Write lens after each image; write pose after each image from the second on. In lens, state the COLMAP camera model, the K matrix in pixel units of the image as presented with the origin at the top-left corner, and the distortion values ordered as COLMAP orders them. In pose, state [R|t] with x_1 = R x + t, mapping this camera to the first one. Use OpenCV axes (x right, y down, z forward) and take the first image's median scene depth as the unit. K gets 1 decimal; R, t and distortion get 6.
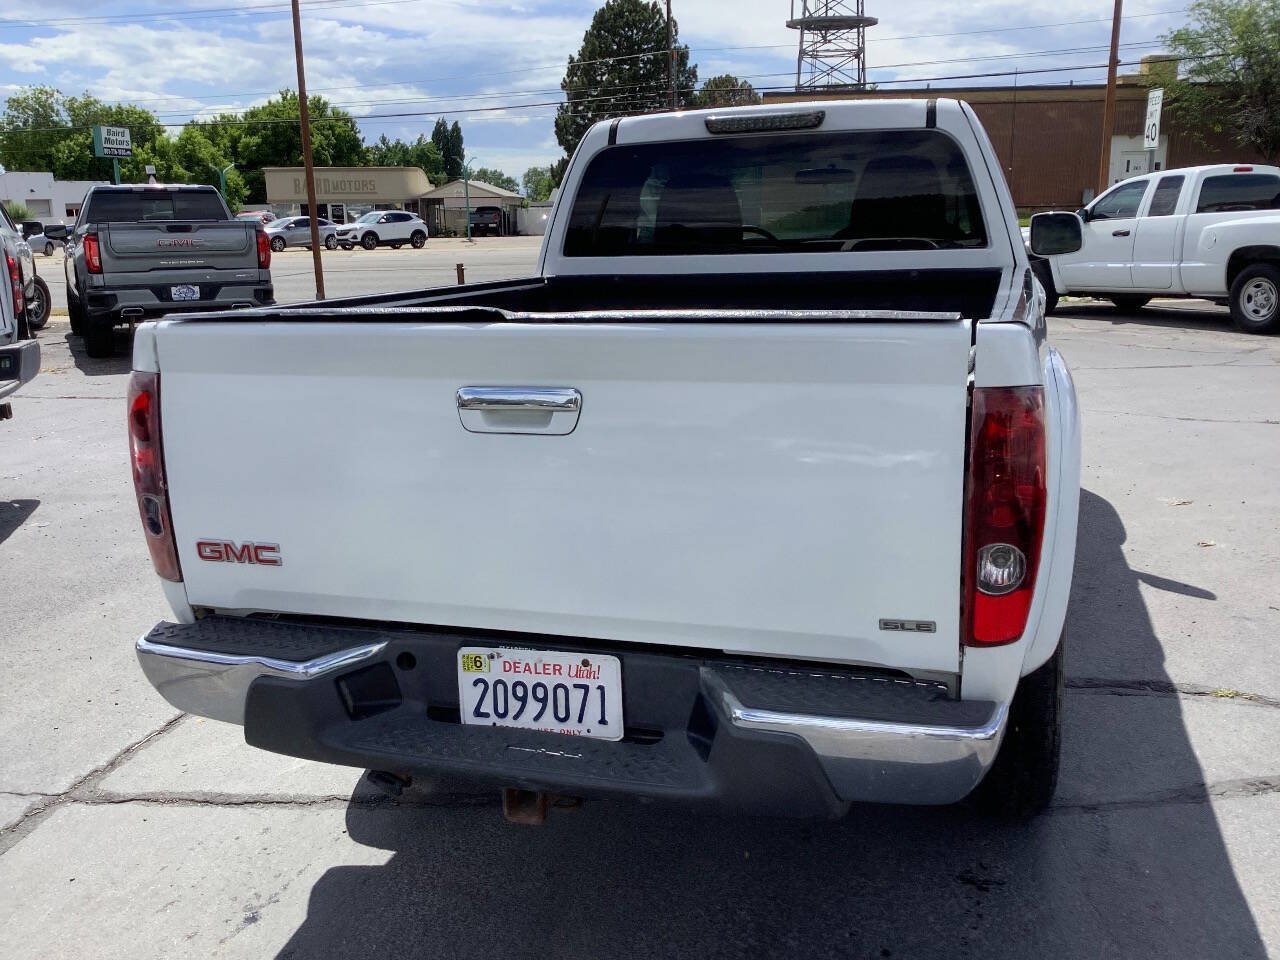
lens RADIAL K [[1143.2, 0, 637.6], [0, 1143.2, 475.4], [0, 0, 1]] dist [0.090183, -0.148549]
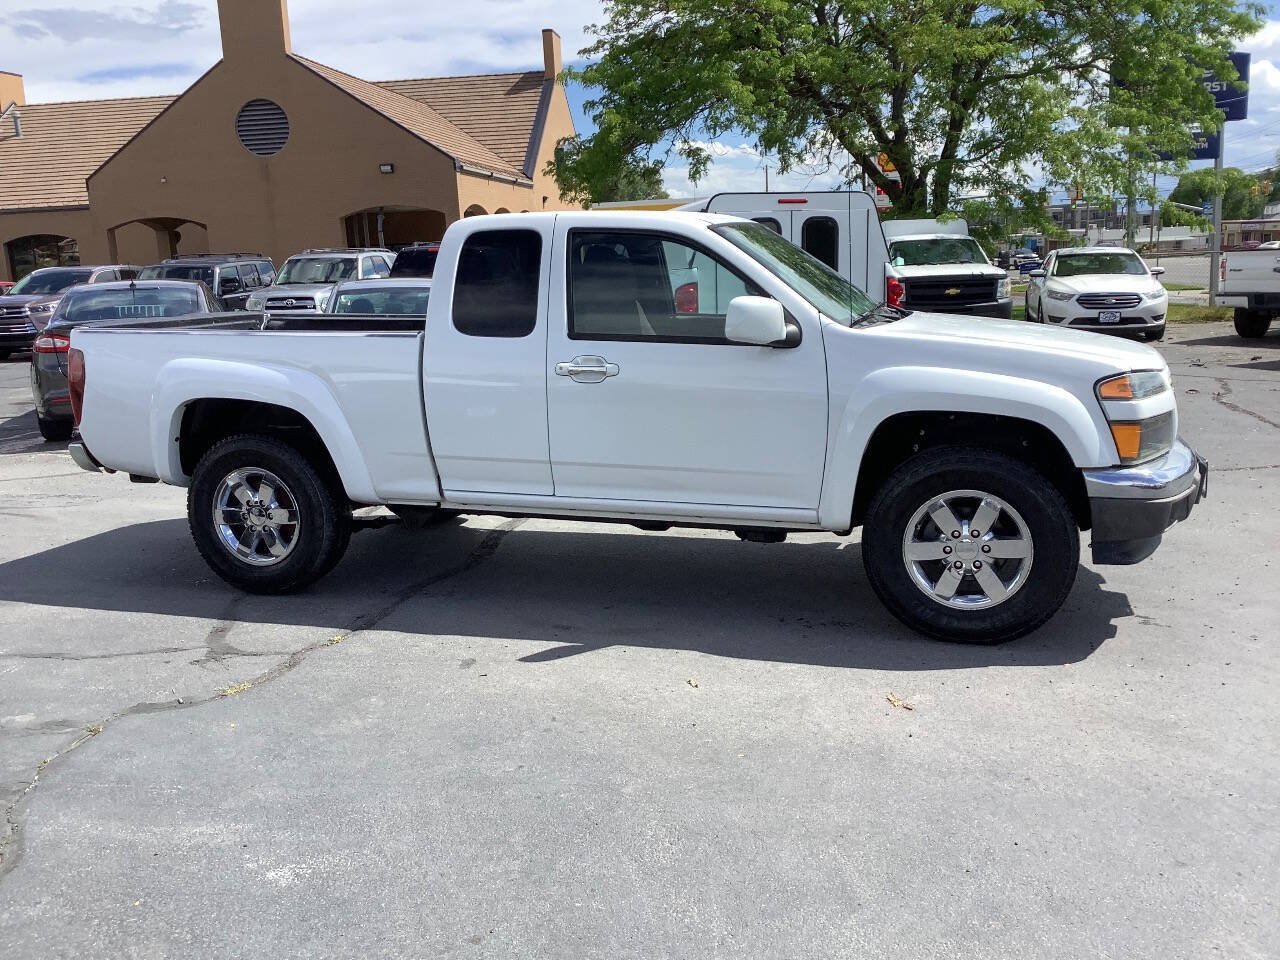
lens RADIAL K [[1143.2, 0, 641.1], [0, 1143.2, 473.2], [0, 0, 1]] dist [0.090183, -0.148549]
pose [[-0.008761, 0.208676, -0.977946, 1.443153], [-0.196008, 0.958653, 0.206315, -0.288196], [0.980563, 0.193493, 0.032503, 1.010557]]
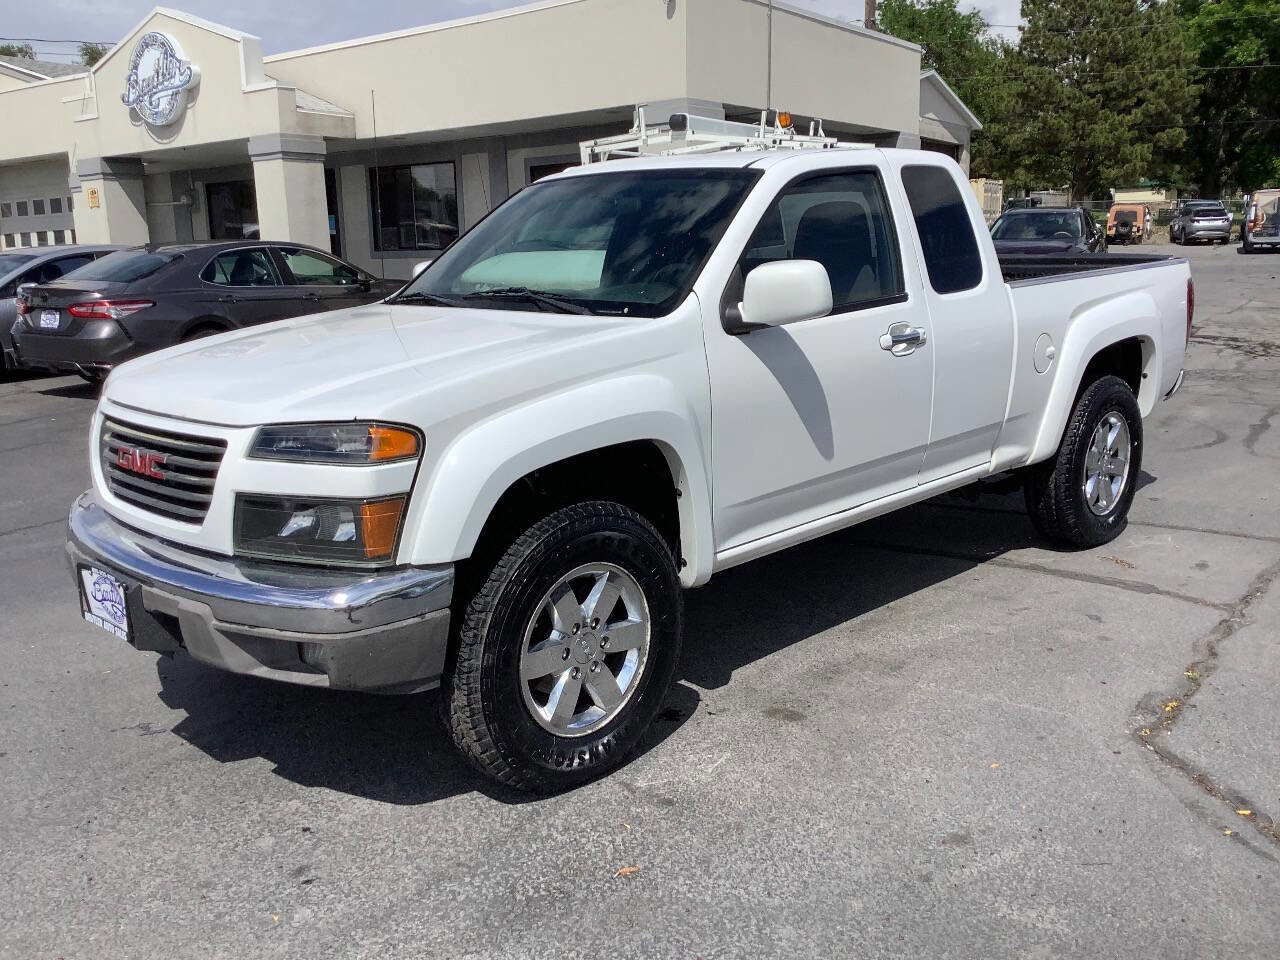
lens RADIAL K [[1143.2, 0, 641.4], [0, 1143.2, 481.6], [0, 0, 1]] dist [0.090183, -0.148549]
pose [[-0.895026, -0.050295, 0.443169, -0.261110], [0.141830, 0.909951, 0.389710, -0.452450], [-0.422863, 0.411655, -0.807296, 1.978597]]
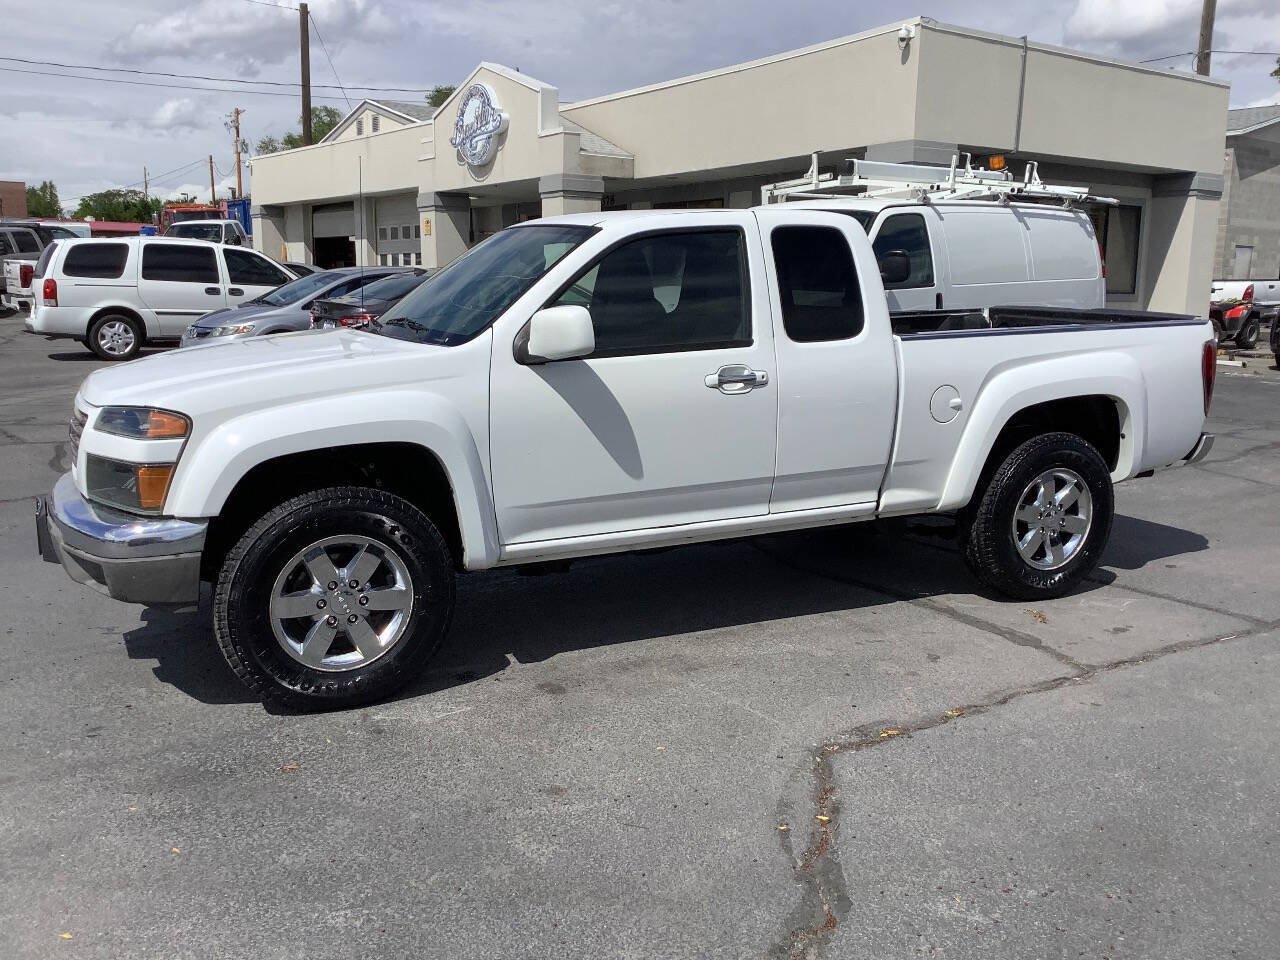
lens RADIAL K [[1143.2, 0, 643.1], [0, 1143.2, 478.3], [0, 0, 1]] dist [0.090183, -0.148549]
pose [[-0.705738, -0.111373, 0.699664, -0.706628], [0.165818, 0.934170, 0.315960, -0.423575], [-0.688794, 0.339003, -0.640812, 1.845705]]
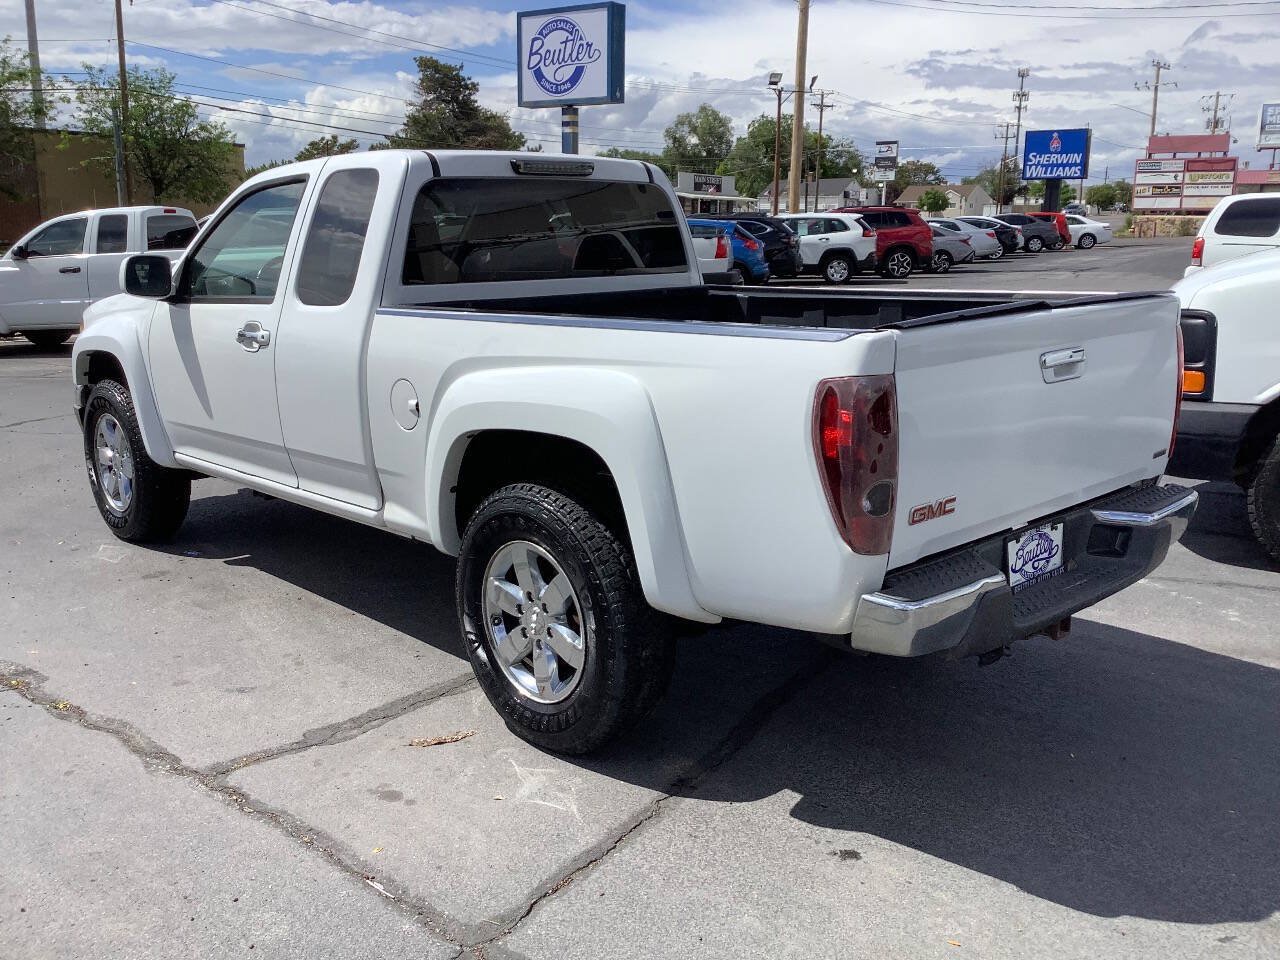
lens RADIAL K [[1143.2, 0, 648.8], [0, 1143.2, 487.6], [0, 0, 1]] dist [0.090183, -0.148549]
pose [[0.468136, -0.171096, 0.866934, -0.768403], [0.190682, 0.977522, 0.089955, -0.063011], [-0.862837, 0.123198, 0.490239, 0.319949]]
